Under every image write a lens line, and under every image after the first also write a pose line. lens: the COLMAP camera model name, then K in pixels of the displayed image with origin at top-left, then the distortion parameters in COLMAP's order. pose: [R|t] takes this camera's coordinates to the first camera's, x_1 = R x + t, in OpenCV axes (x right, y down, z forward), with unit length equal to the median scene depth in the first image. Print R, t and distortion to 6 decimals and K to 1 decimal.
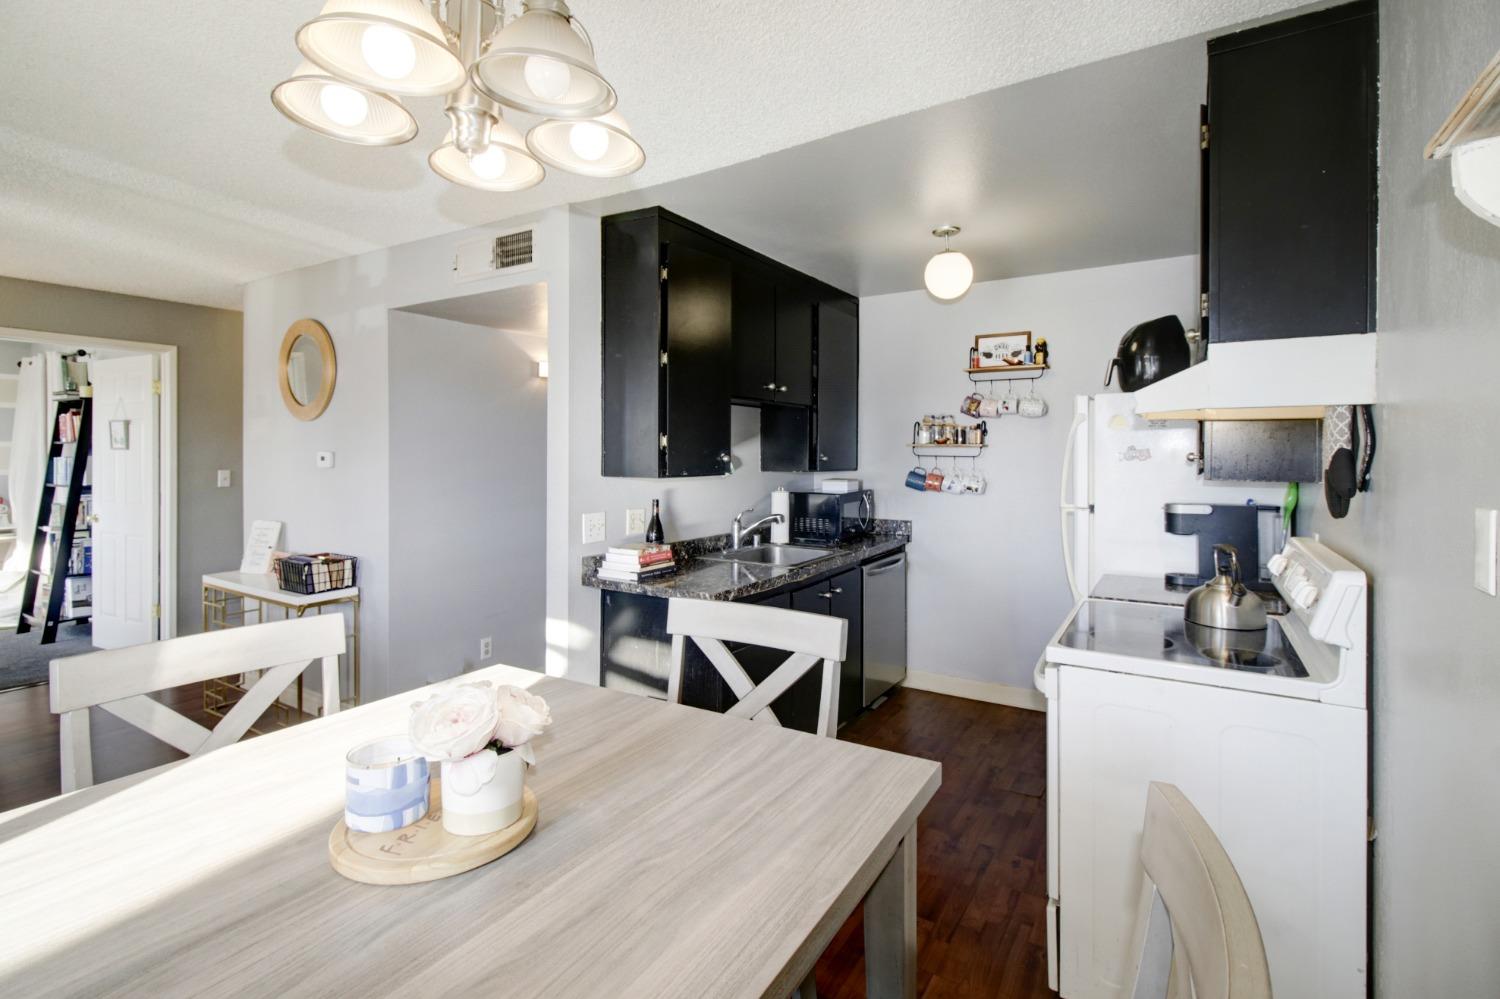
lens RADIAL K [[701.3, 0, 744.7], [0, 701.3, 457.8], [0, 0, 1]] dist [0.002106, 0.000094]
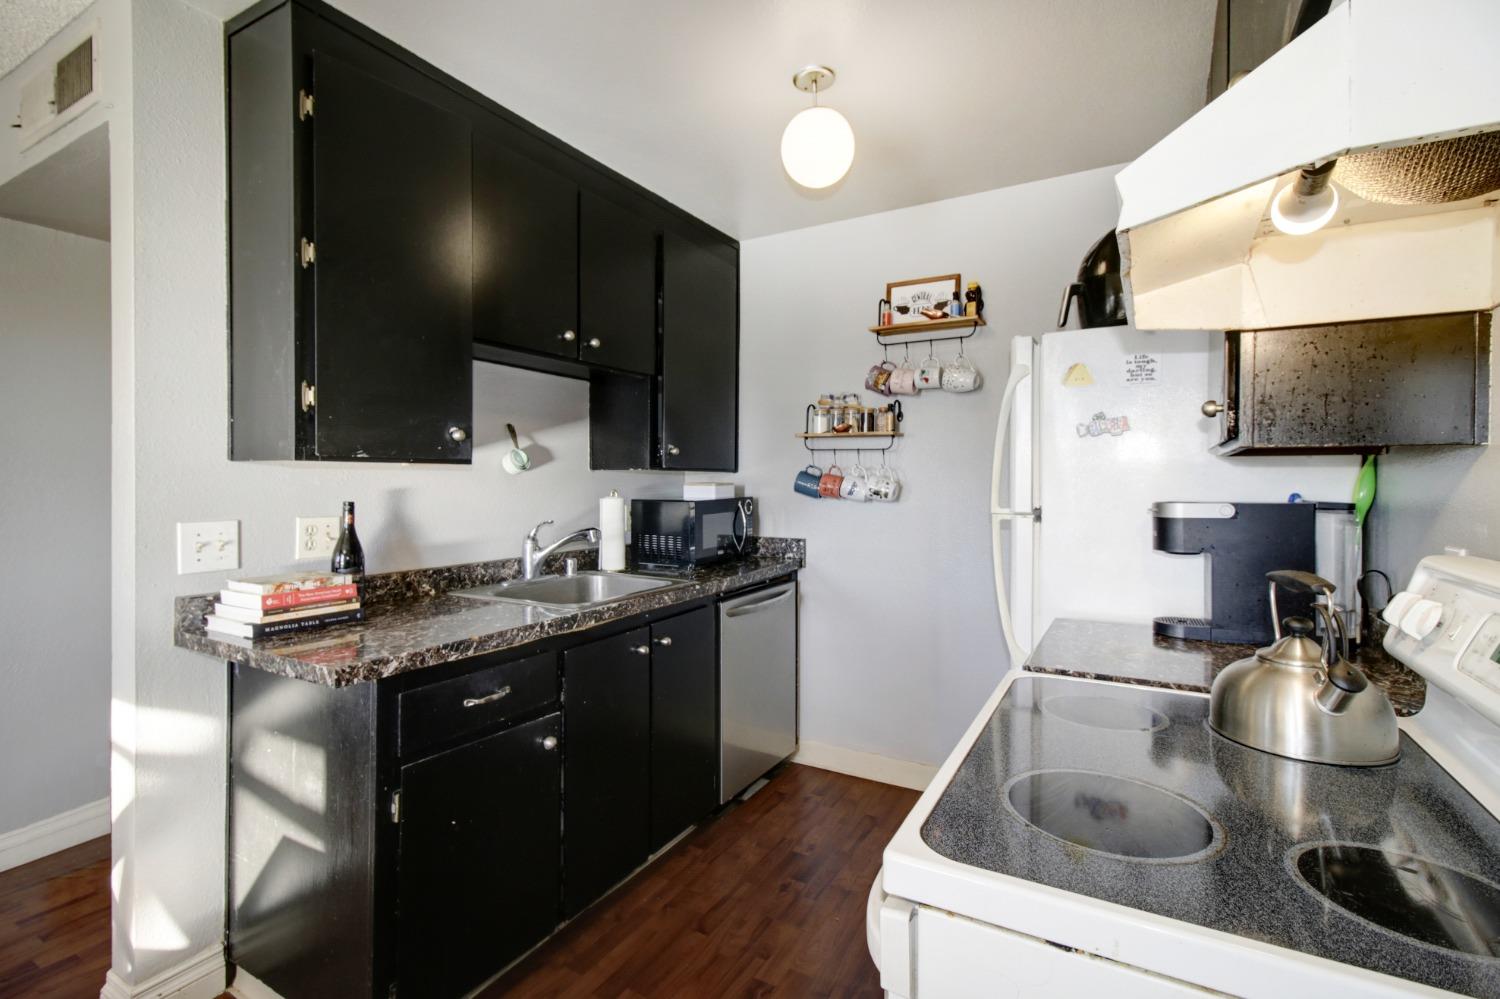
lens RADIAL K [[701.3, 0, 740.8], [0, 701.3, 486.4], [0, 0, 1]] dist [0.002106, 0.000094]
pose [[0.999283, -0.000276, 0.037865, 0.163070], [0.000093, 0.999988, 0.004851, 0.035450], [-0.037866, -0.004844, 0.999271, 0.302933]]
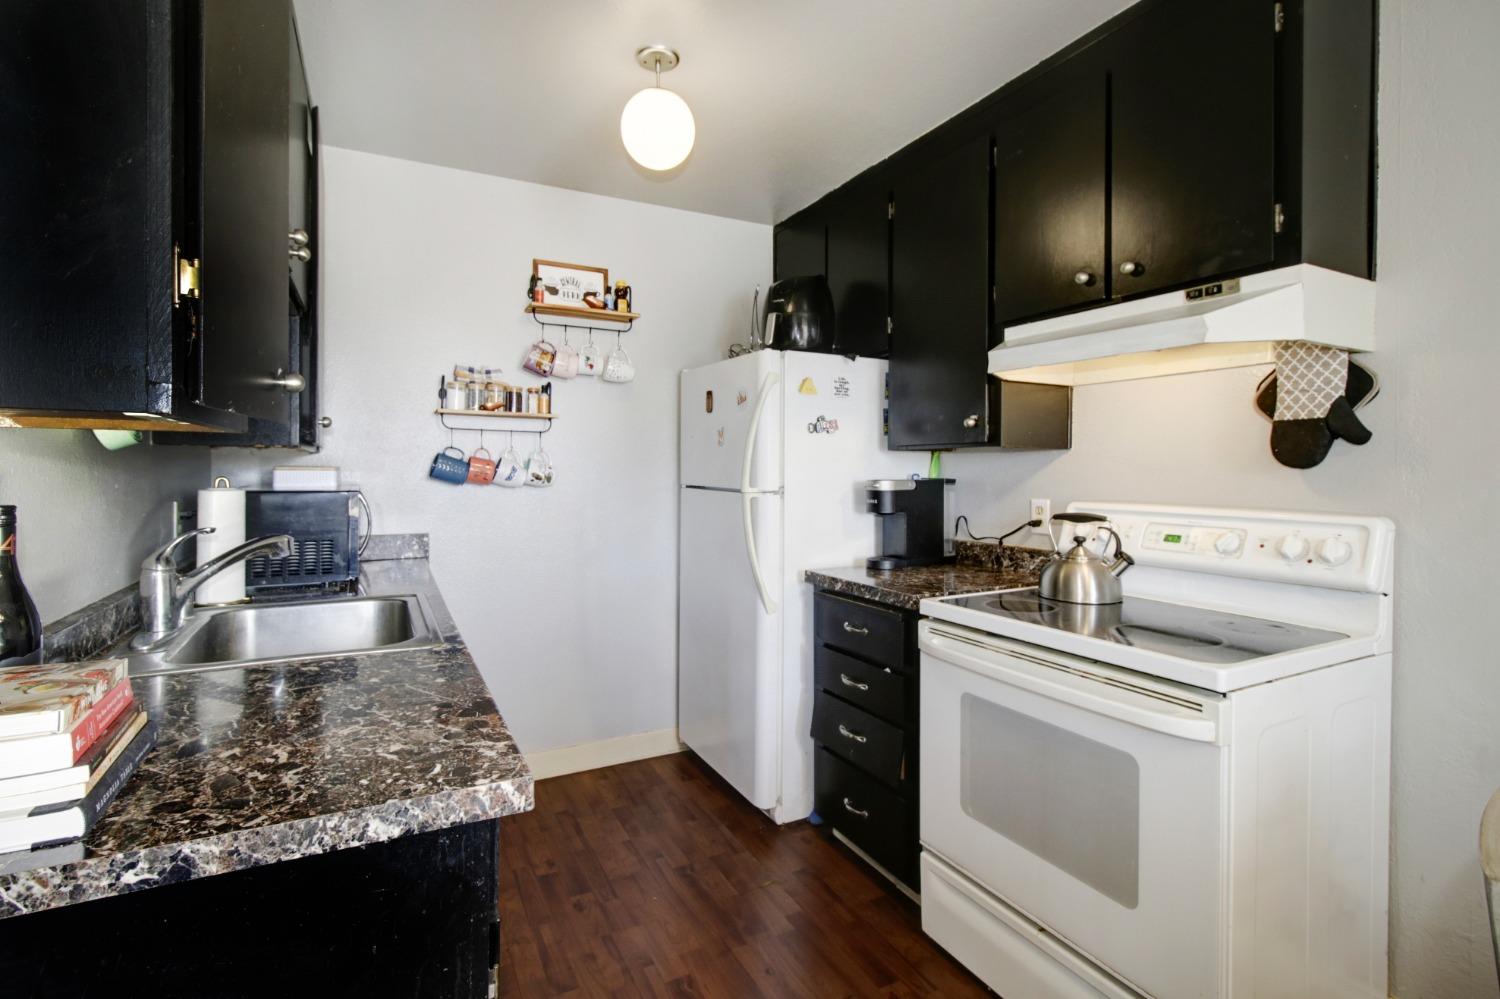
lens RADIAL K [[701.3, 0, 745.7], [0, 701.3, 474.5], [0, 0, 1]] dist [0.002106, 0.000094]
pose [[0.512760, -0.006269, 0.858509, -0.176987], [-0.001279, 0.999967, 0.008066, 0.037028], [-0.858531, -0.005234, 0.512735, 0.502269]]
